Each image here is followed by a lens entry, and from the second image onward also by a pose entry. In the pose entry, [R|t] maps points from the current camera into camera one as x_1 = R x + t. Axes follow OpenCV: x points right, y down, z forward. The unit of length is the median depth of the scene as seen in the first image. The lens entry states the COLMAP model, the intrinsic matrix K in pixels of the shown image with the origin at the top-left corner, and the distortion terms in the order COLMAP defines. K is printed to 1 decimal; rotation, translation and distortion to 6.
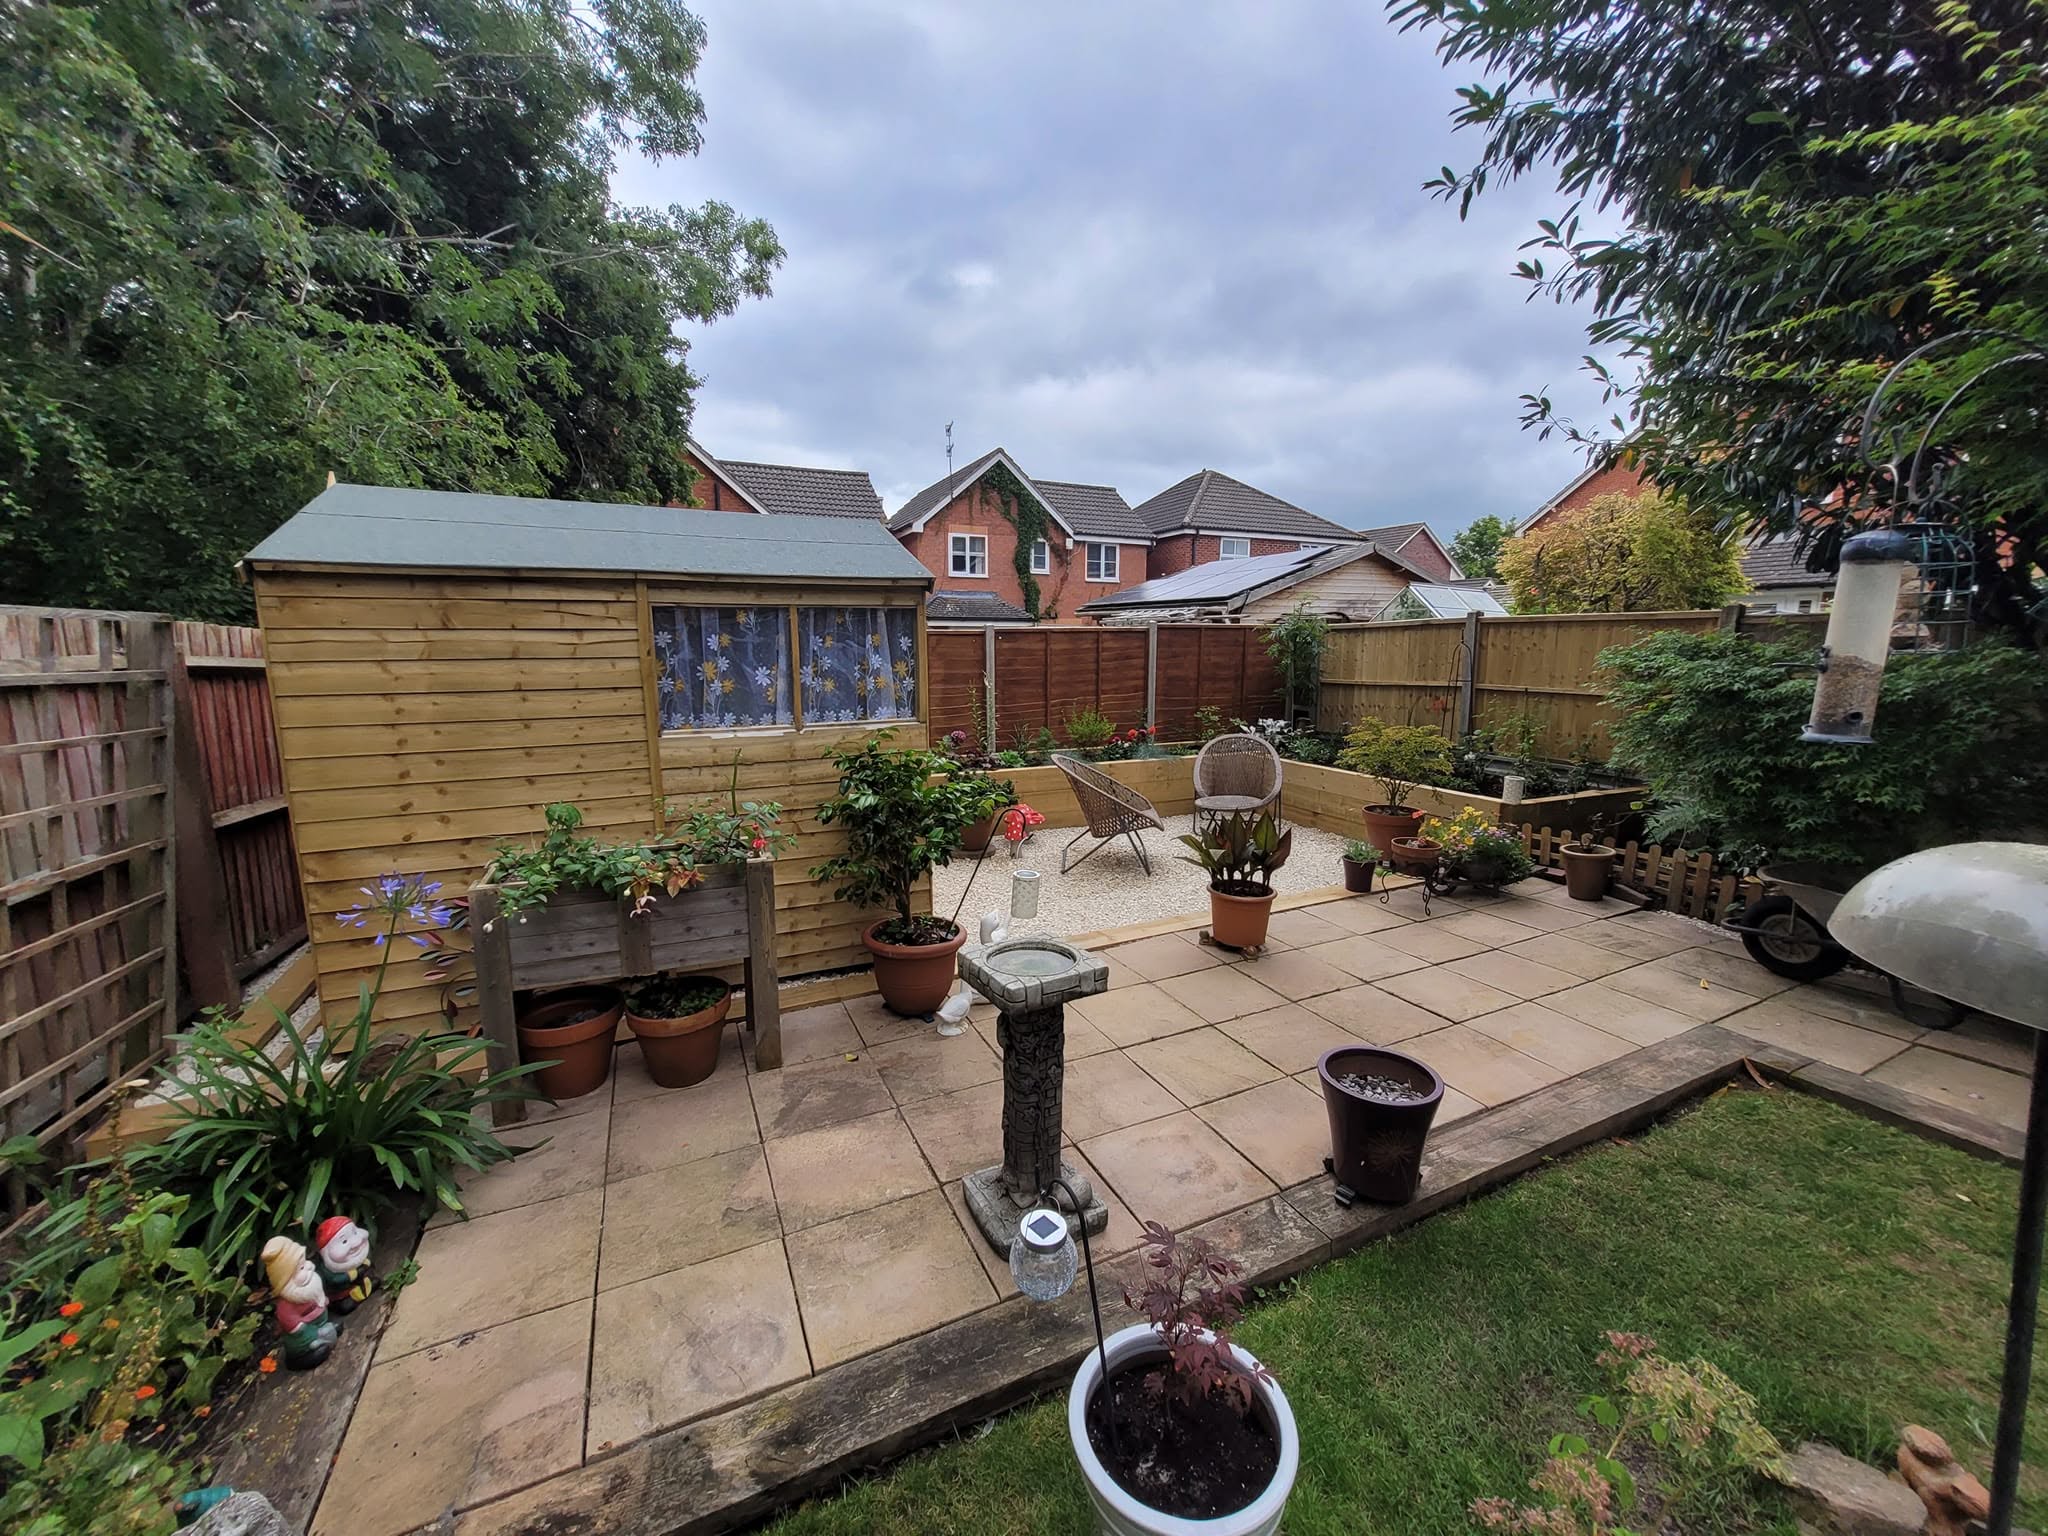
lens RADIAL K [[808.8, 0, 1009.1], [0, 808.8, 764.6], [0, 0, 1]] dist [0.000363, 0.000064]
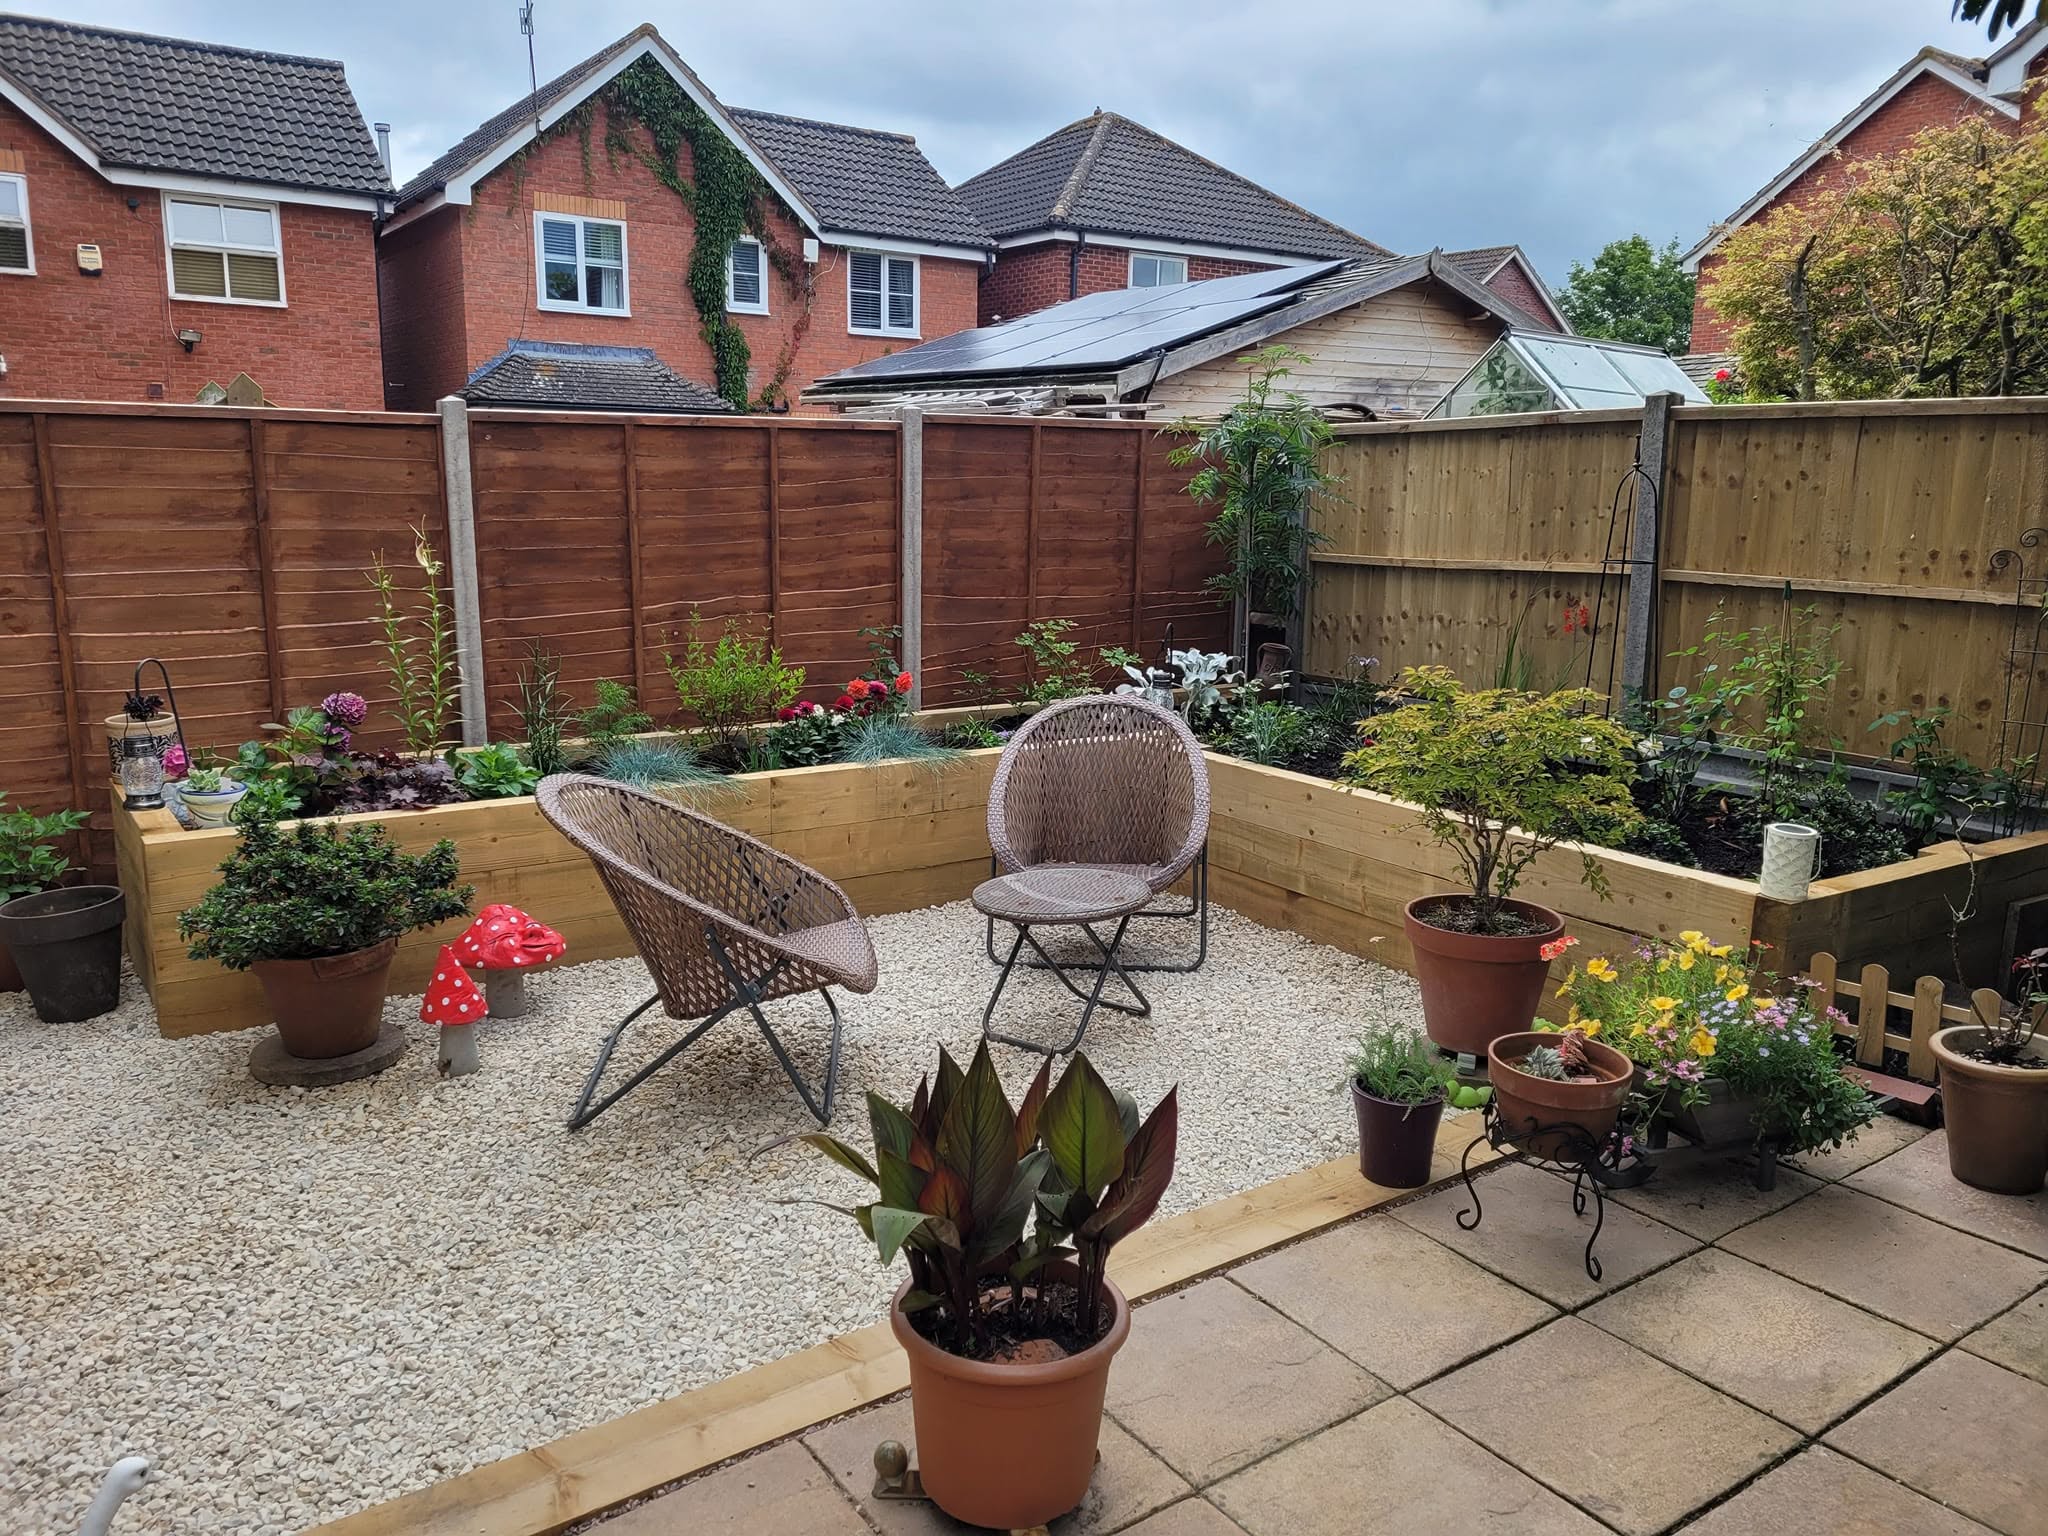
lens RADIAL K [[1543.2, 0, 1017.5], [0, 1543.2, 757.8], [0, 0, 1]] dist [0.051239, -0.030121]
pose [[0.985801, -0.014624, 0.167283, 0.108124], [0.008794, 0.999329, 0.035543, -0.032384], [-0.167690, -0.033567, 0.985268, 0.249956]]
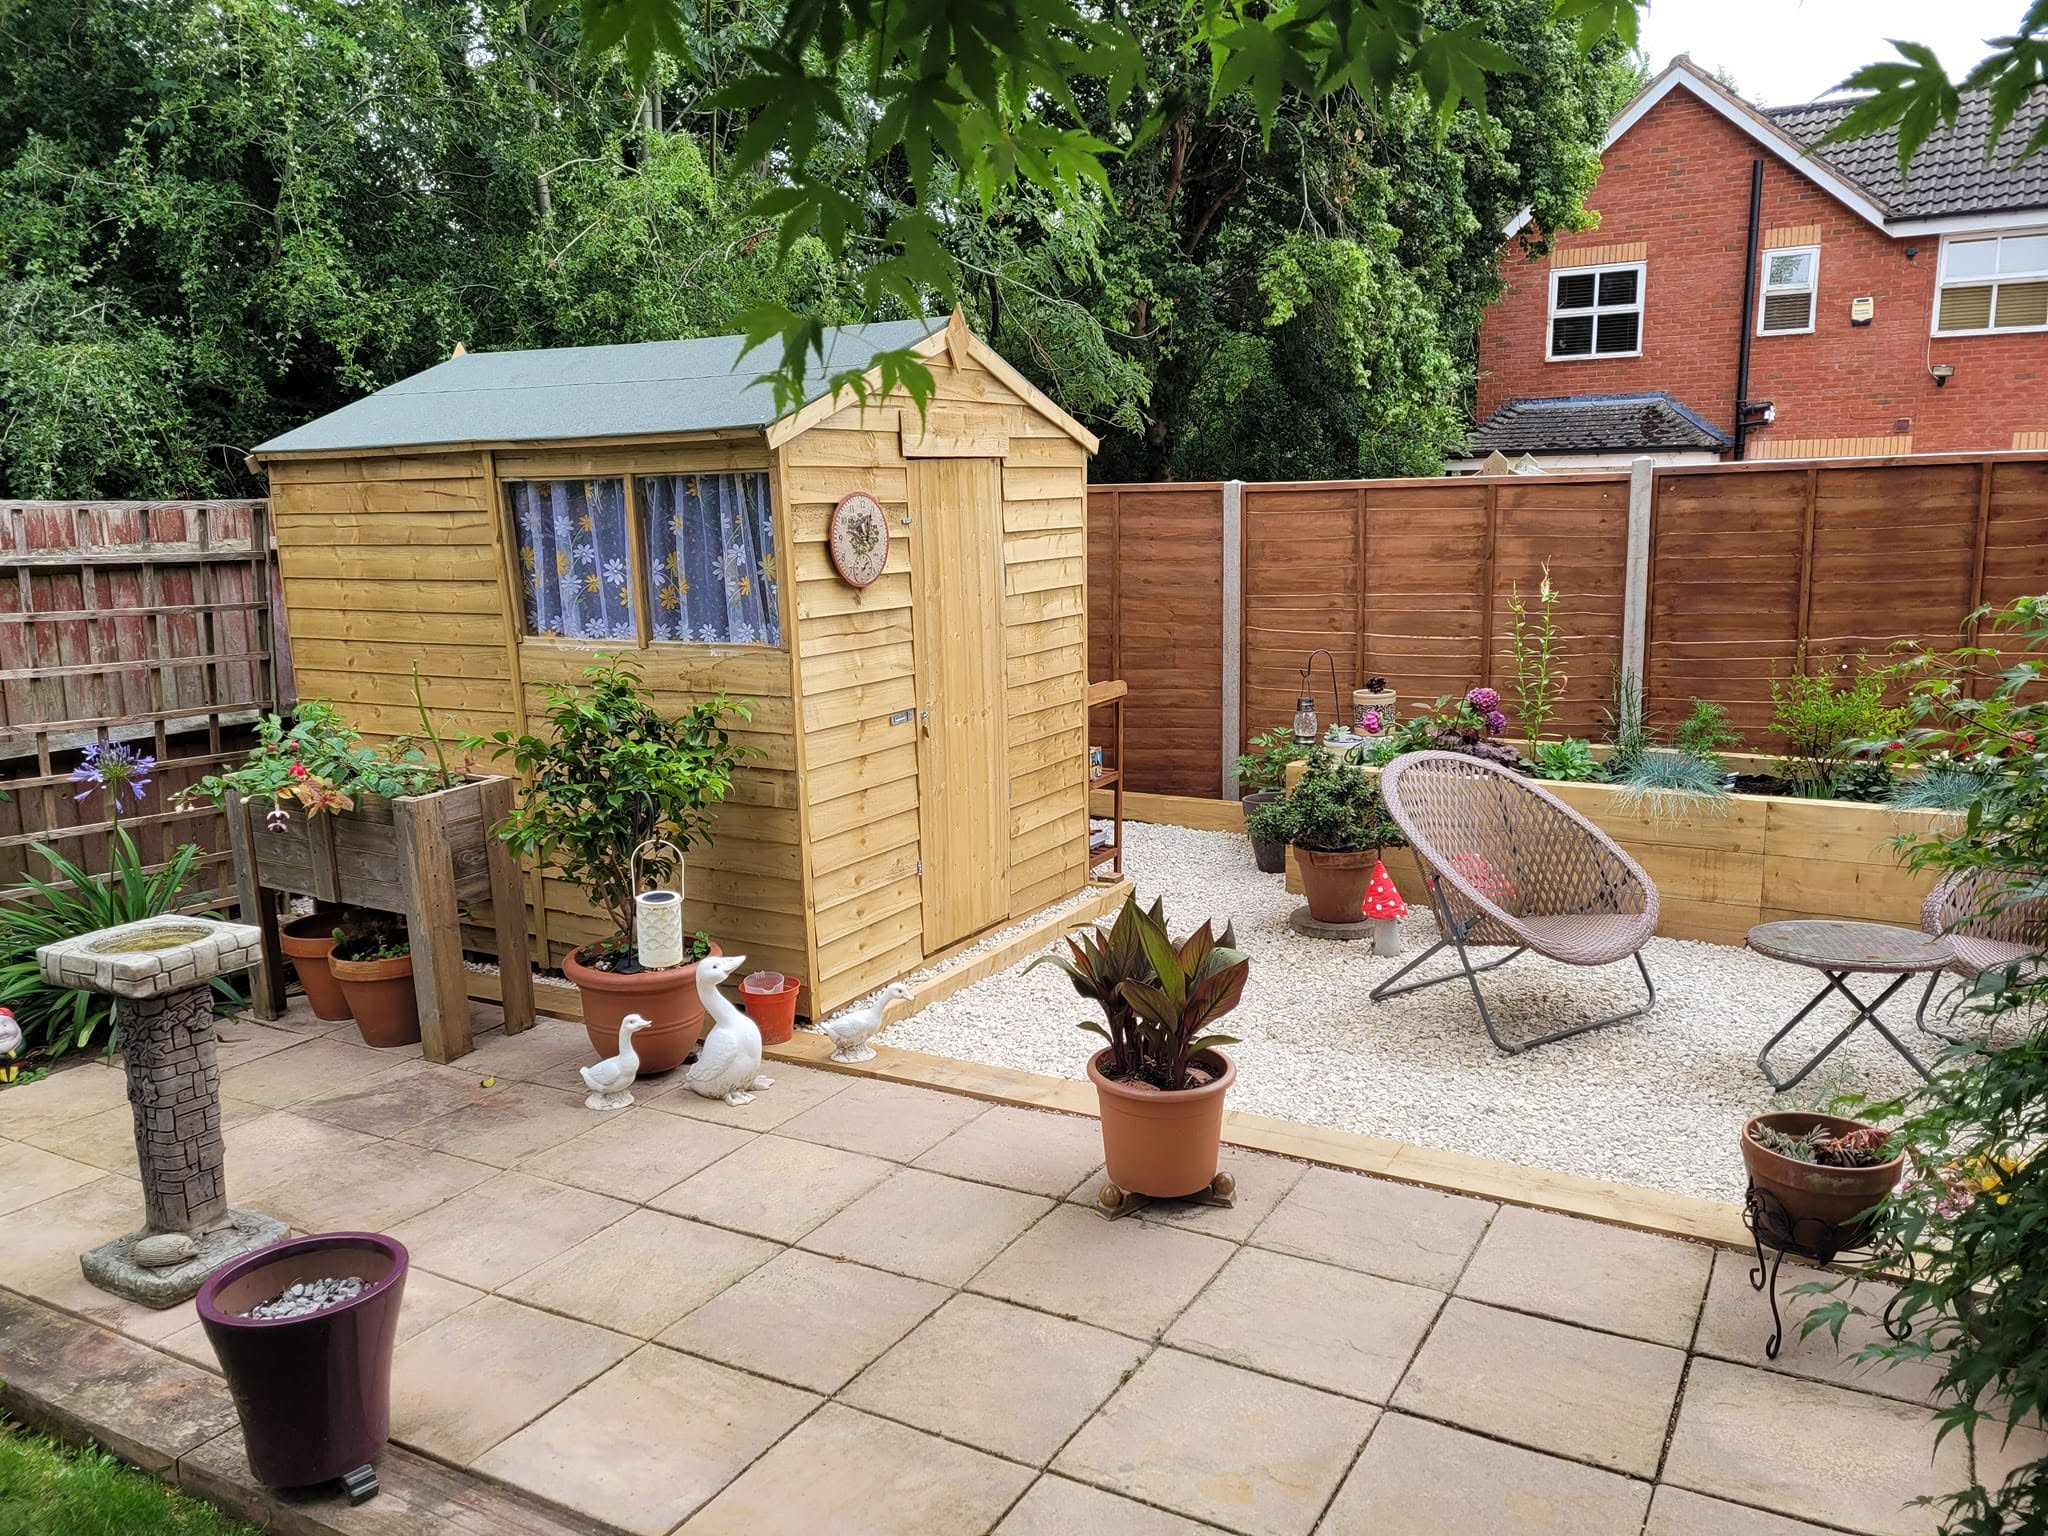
lens RADIAL K [[1543.2, 0, 1028.5], [0, 1543.2, 777.5], [0, 0, 1]] dist [0.051239, -0.030121]
pose [[0.566585, 0.137996, -0.812366, 0.502915], [-0.103946, 0.989971, 0.095668, -0.045471], [0.817421, 0.030238, 0.575247, 0.231945]]
